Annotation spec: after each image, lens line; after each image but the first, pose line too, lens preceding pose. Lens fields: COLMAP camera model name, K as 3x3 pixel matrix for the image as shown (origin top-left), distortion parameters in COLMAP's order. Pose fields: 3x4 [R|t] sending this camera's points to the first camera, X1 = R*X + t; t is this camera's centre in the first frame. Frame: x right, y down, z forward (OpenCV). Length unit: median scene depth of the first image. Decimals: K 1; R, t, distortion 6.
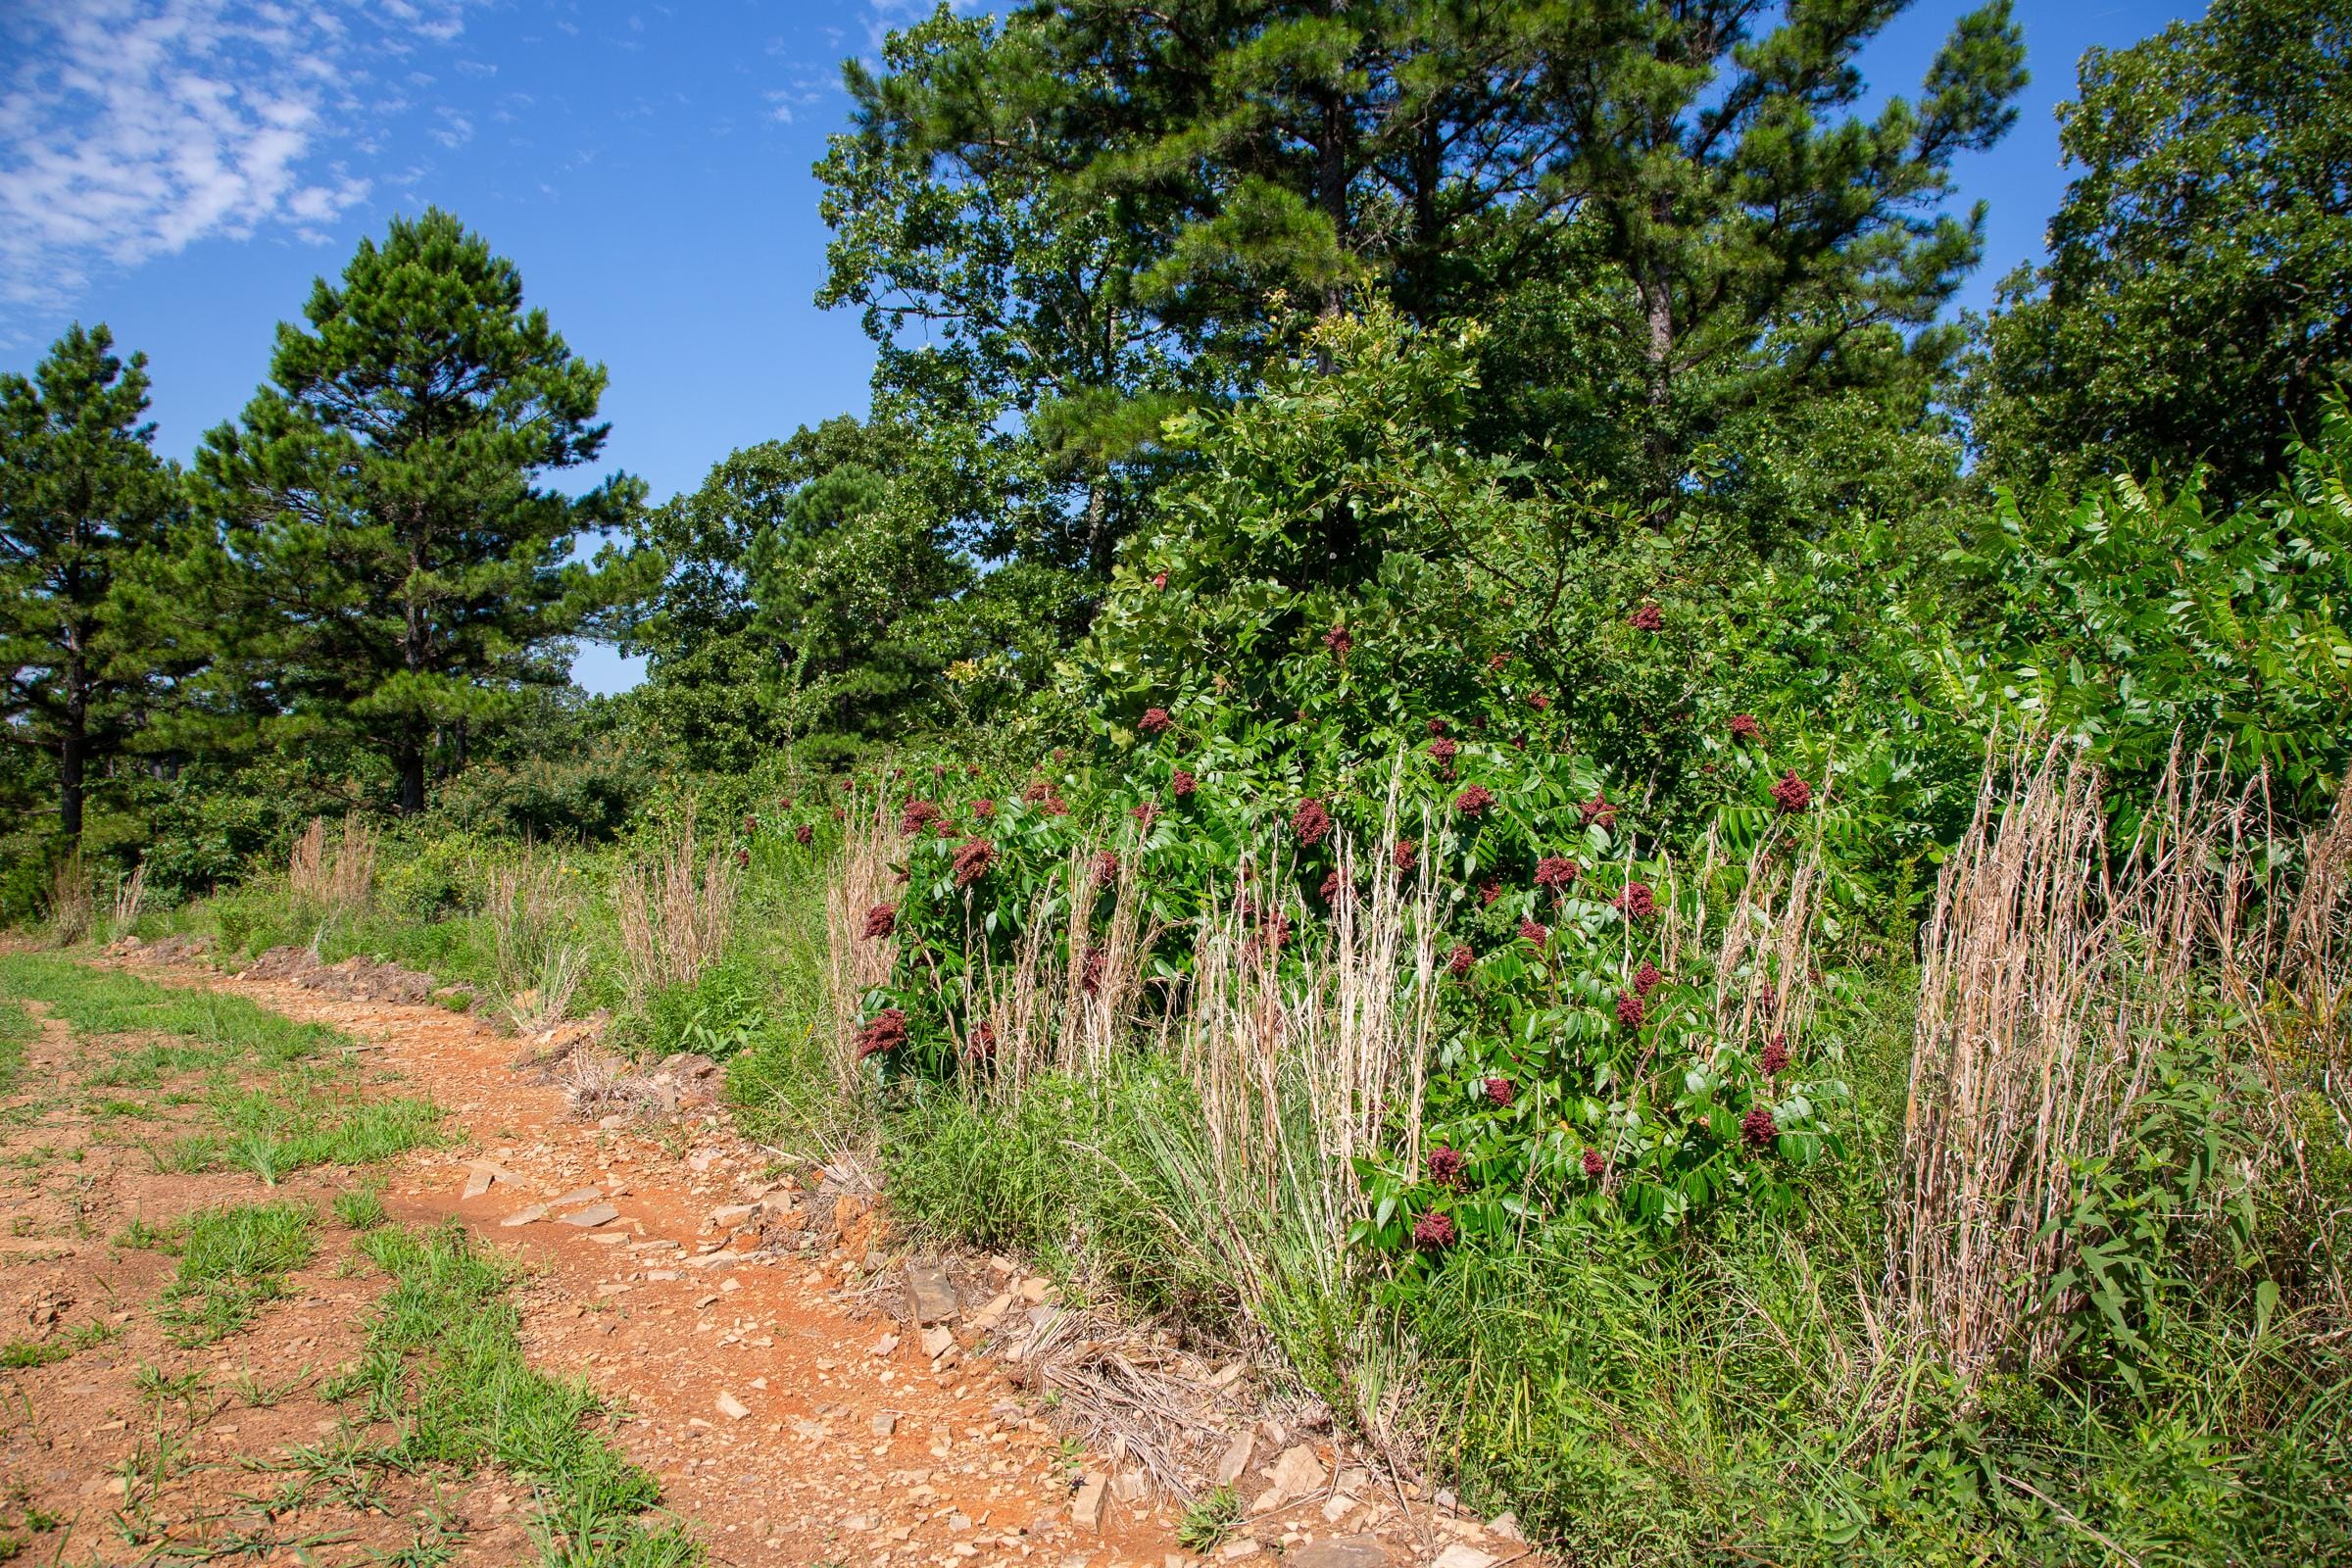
lens RADIAL K [[1625.5, 0, 1159.7], [0, 1625.5, 775.1], [0, 0, 1]] dist [-0.119980, 0.075259]
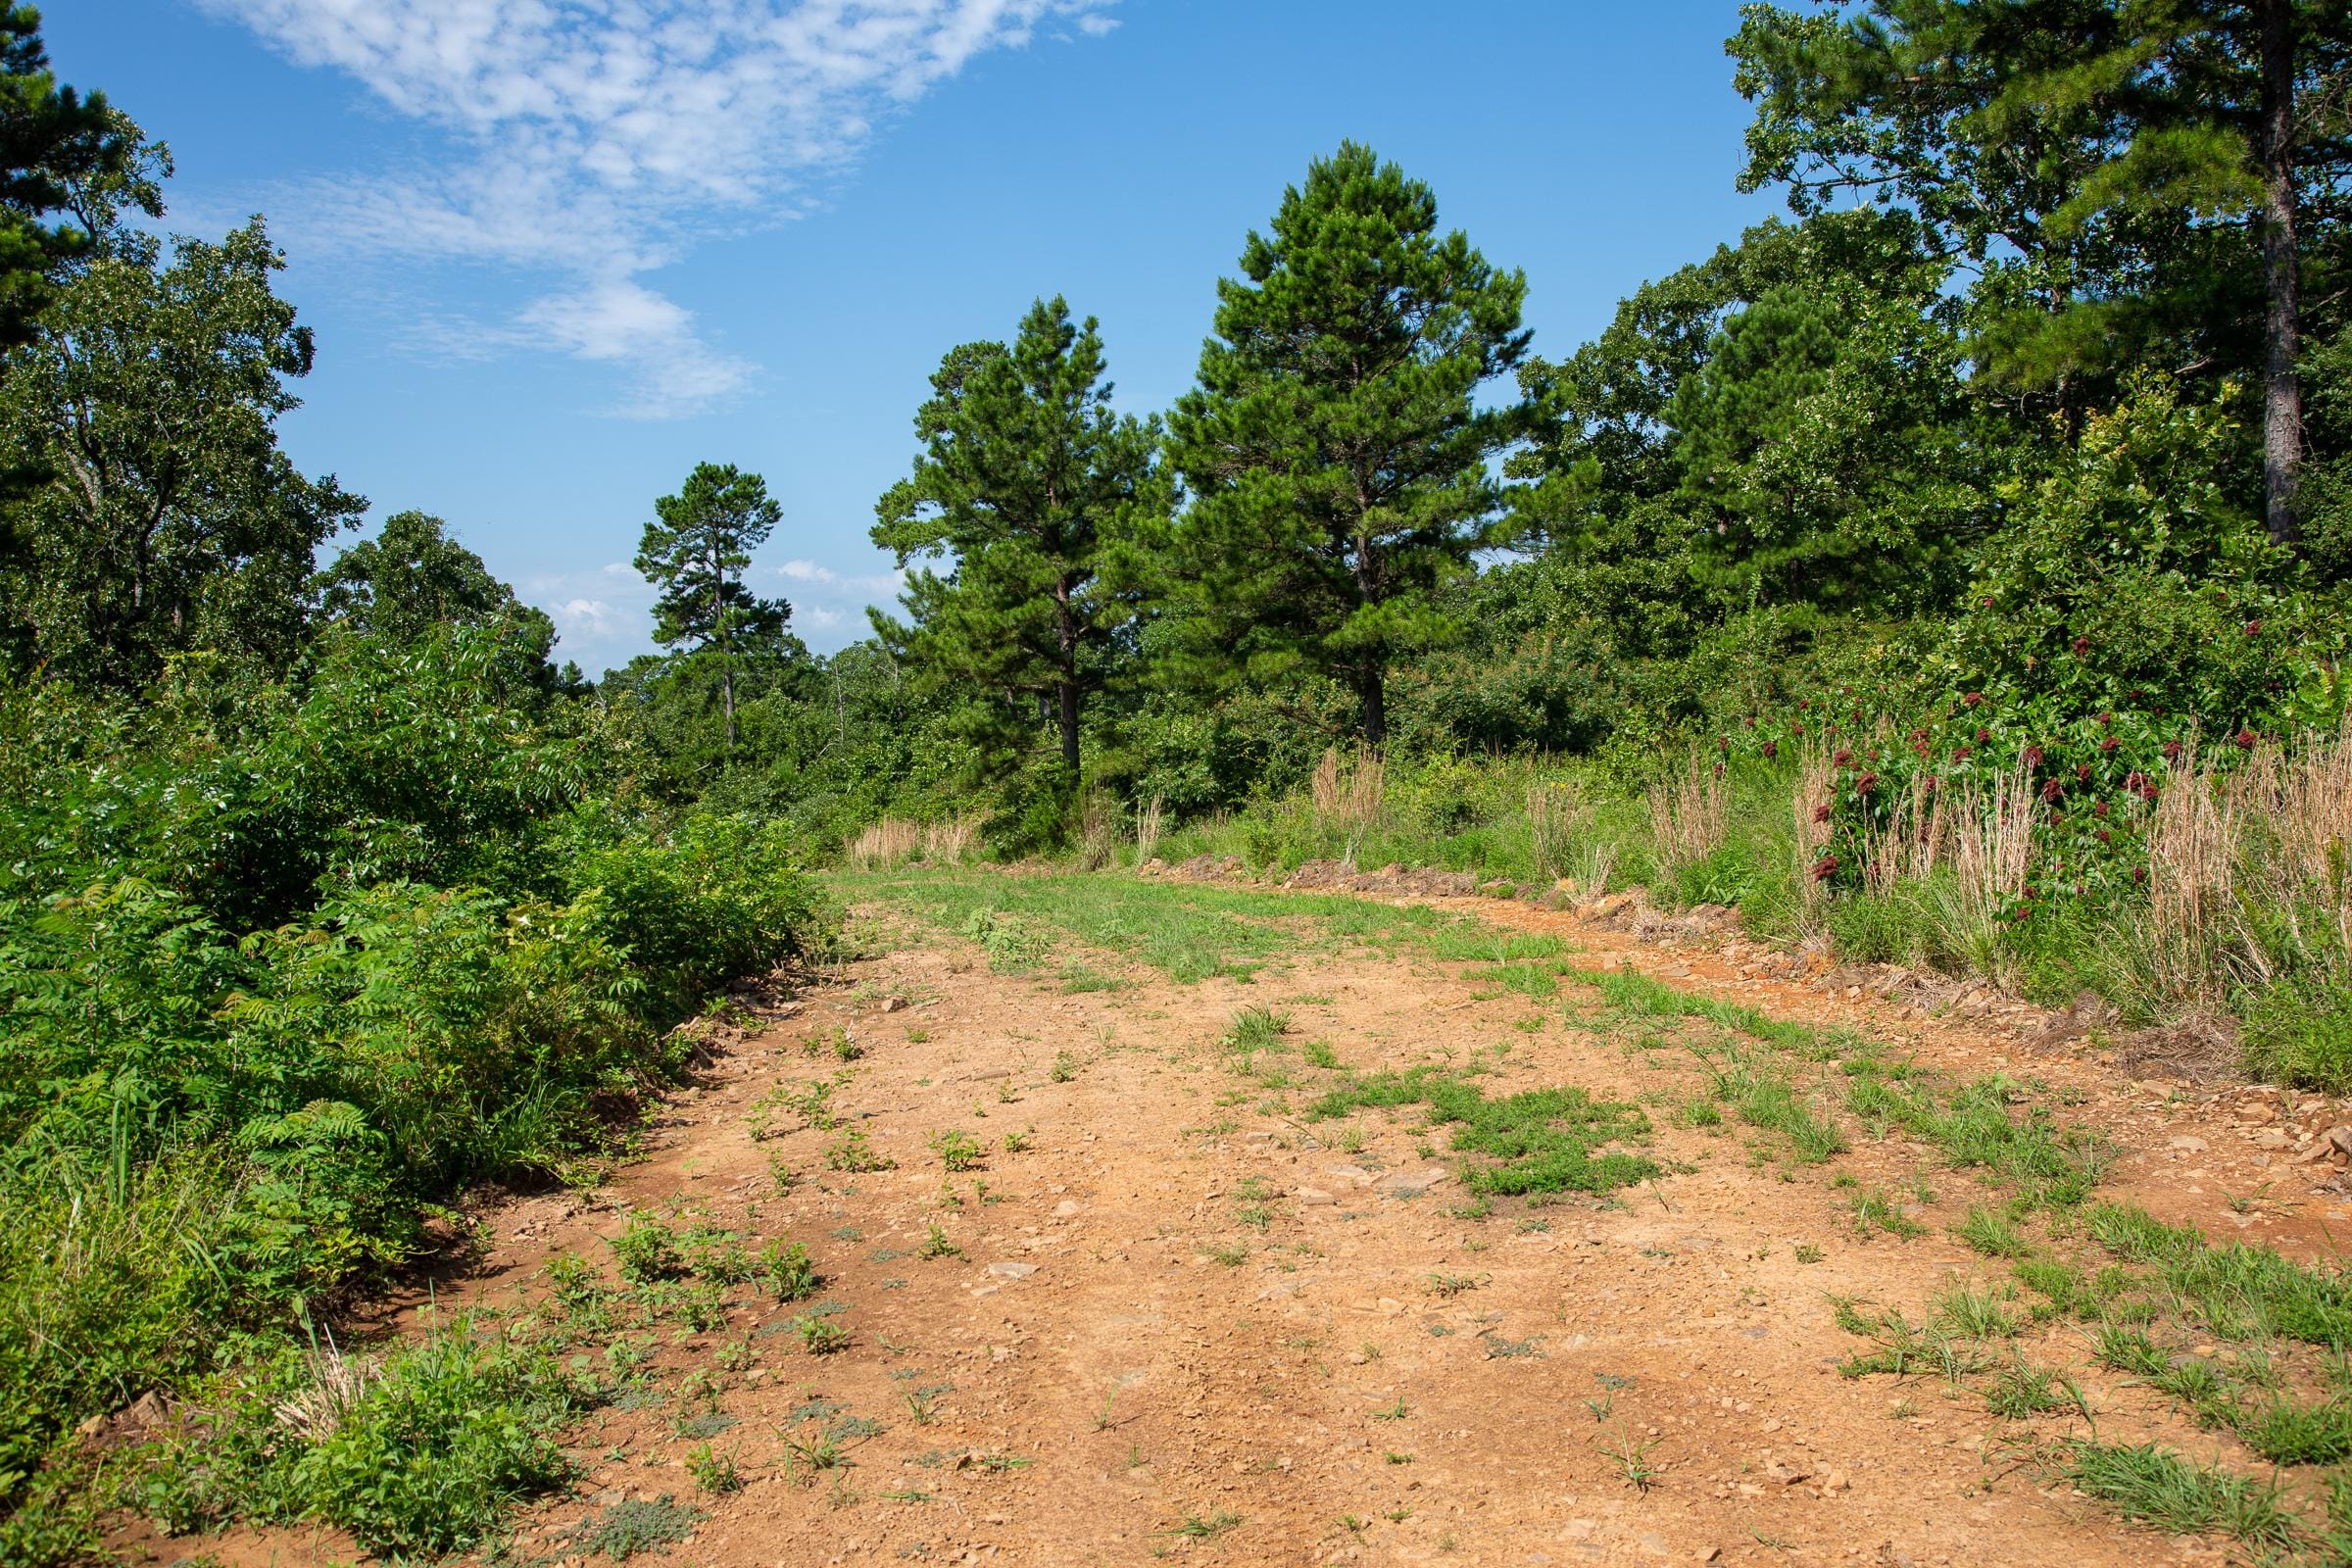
lens RADIAL K [[2200.7, 0, 1167.5], [0, 2200.7, 745.7], [0, 0, 1]] dist [0.003846, 0.006960]
pose [[0.888060, -0.047232, -0.457296, 0.071298], [0.070933, 0.996874, 0.034788, -0.029116], [0.454223, -0.063331, 0.888634, -0.356072]]
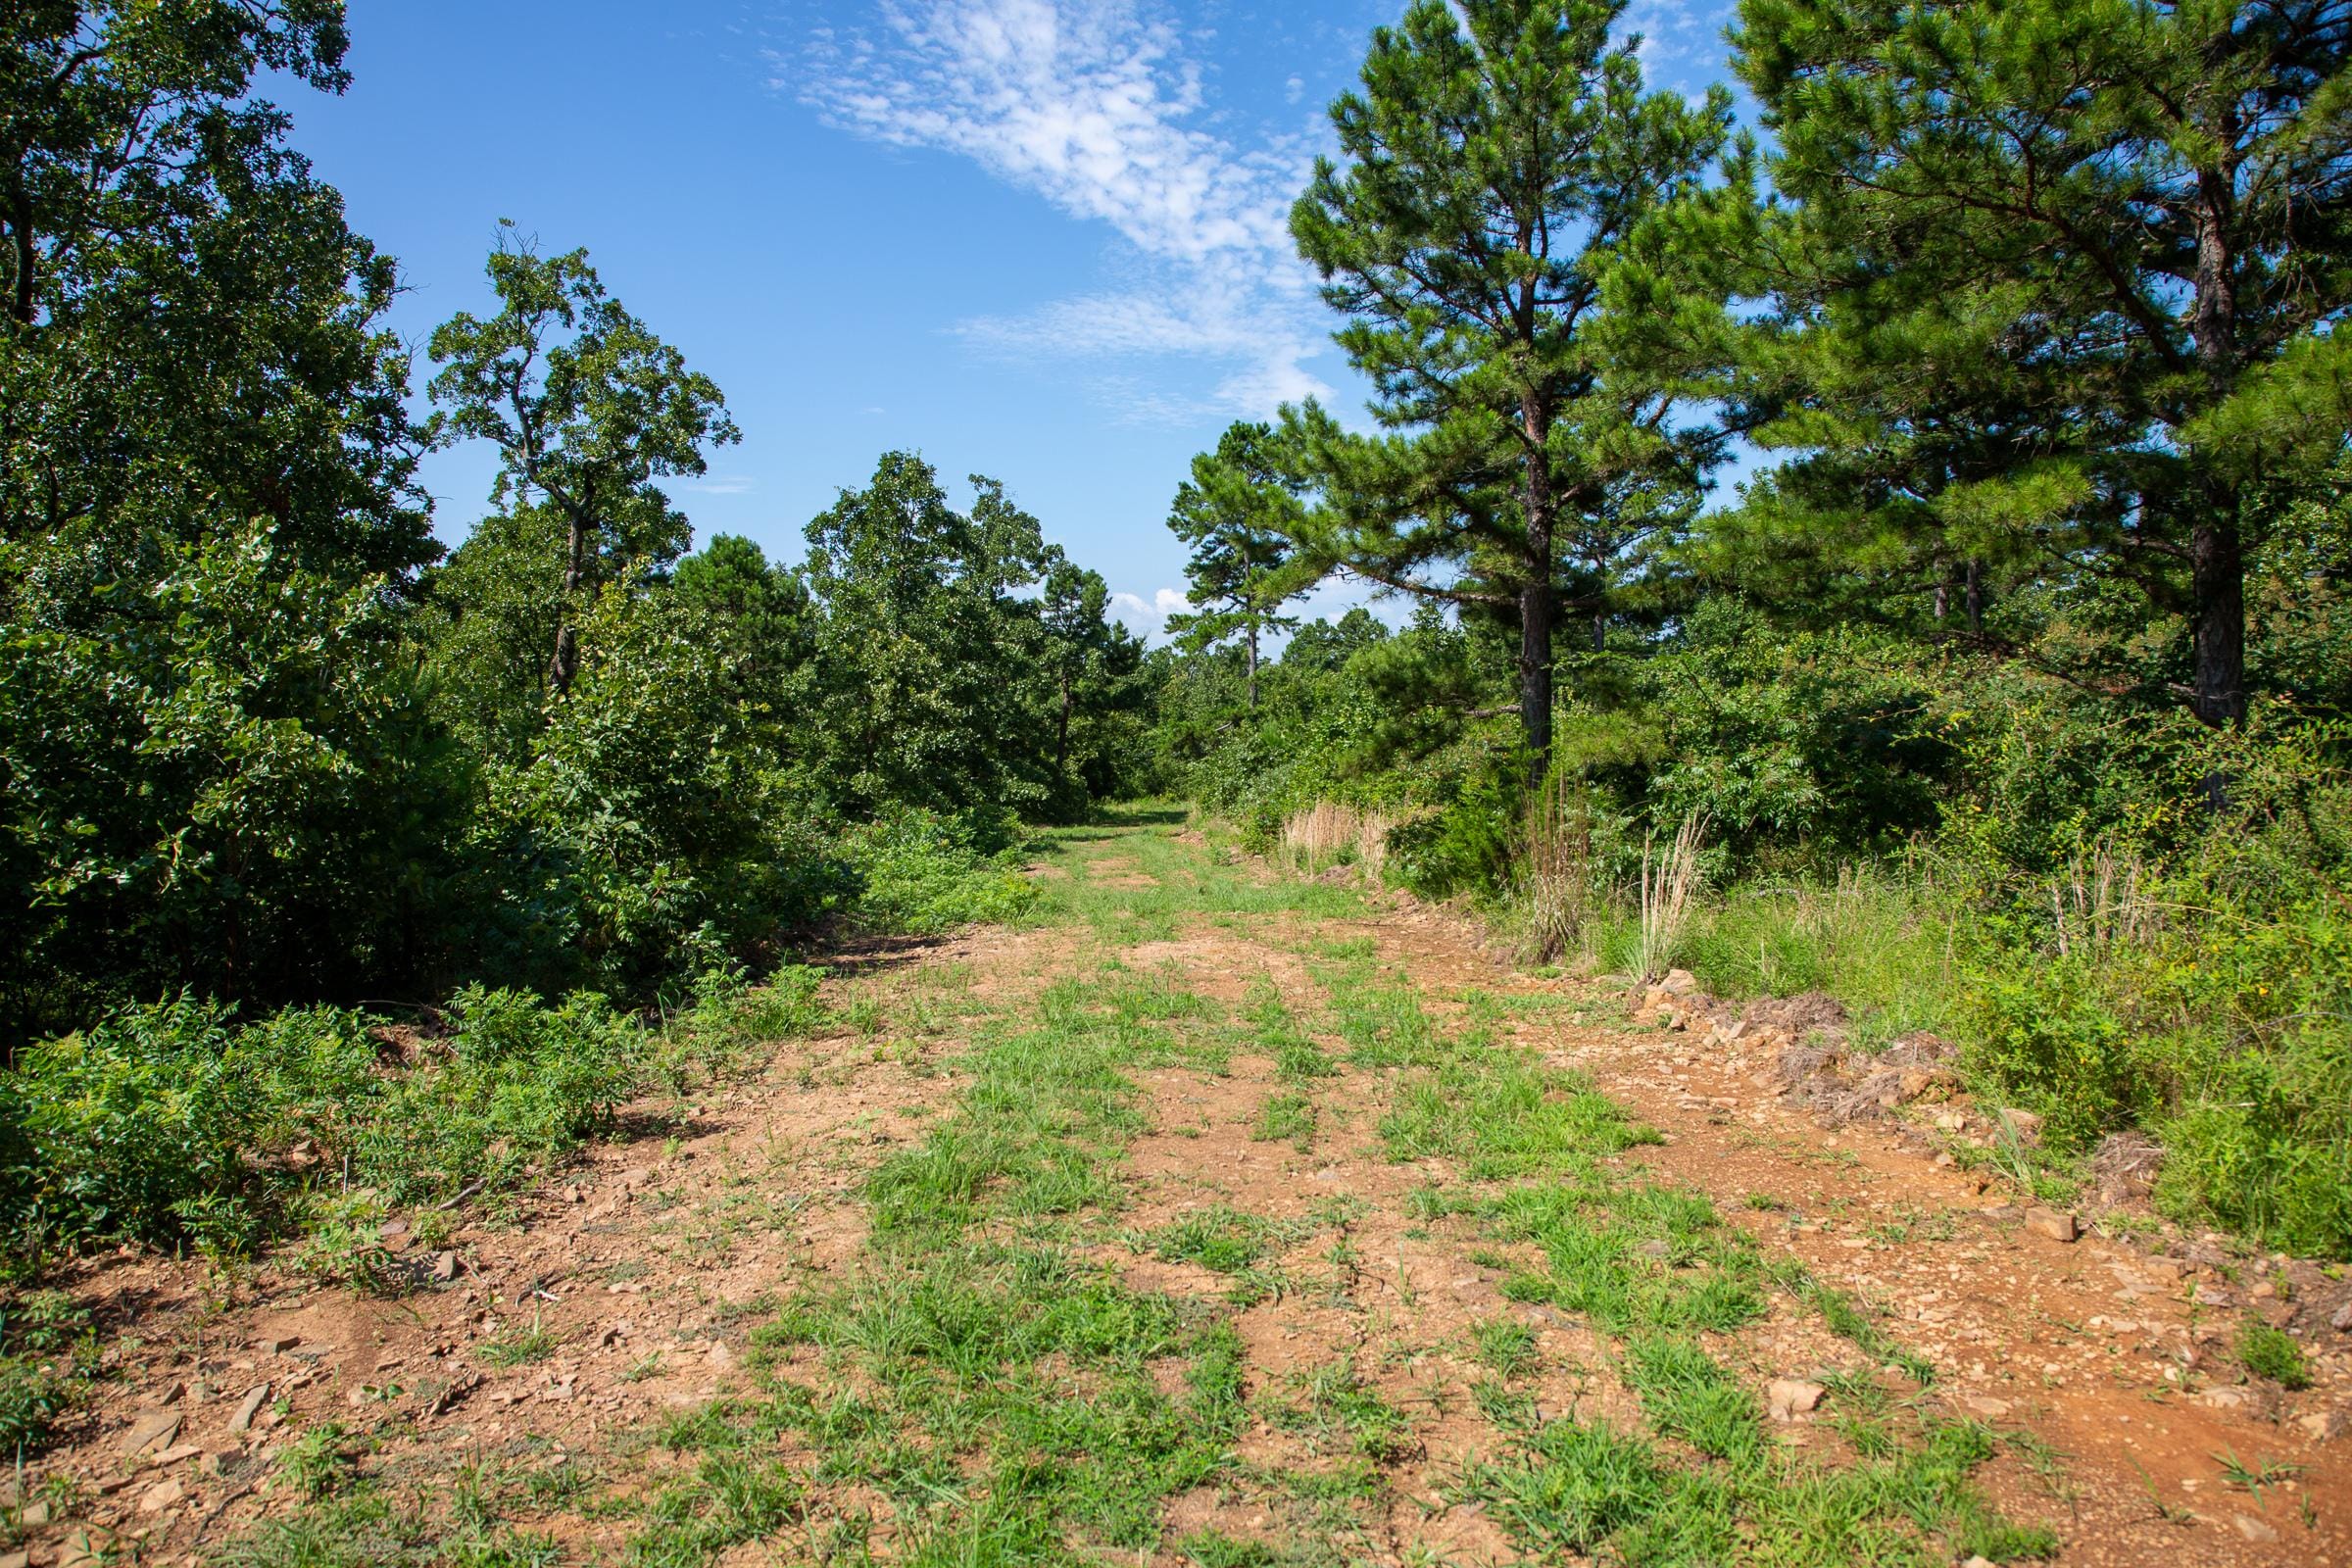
lens RADIAL K [[1625.5, 0, 1159.7], [0, 1625.5, 775.1], [0, 0, 1]] dist [-0.119980, 0.075259]
pose [[0.695500, 0.013129, -0.718406, -0.365622], [0.034399, 0.998078, 0.051542, 0.011431], [0.717702, -0.060560, 0.693712, 0.481449]]
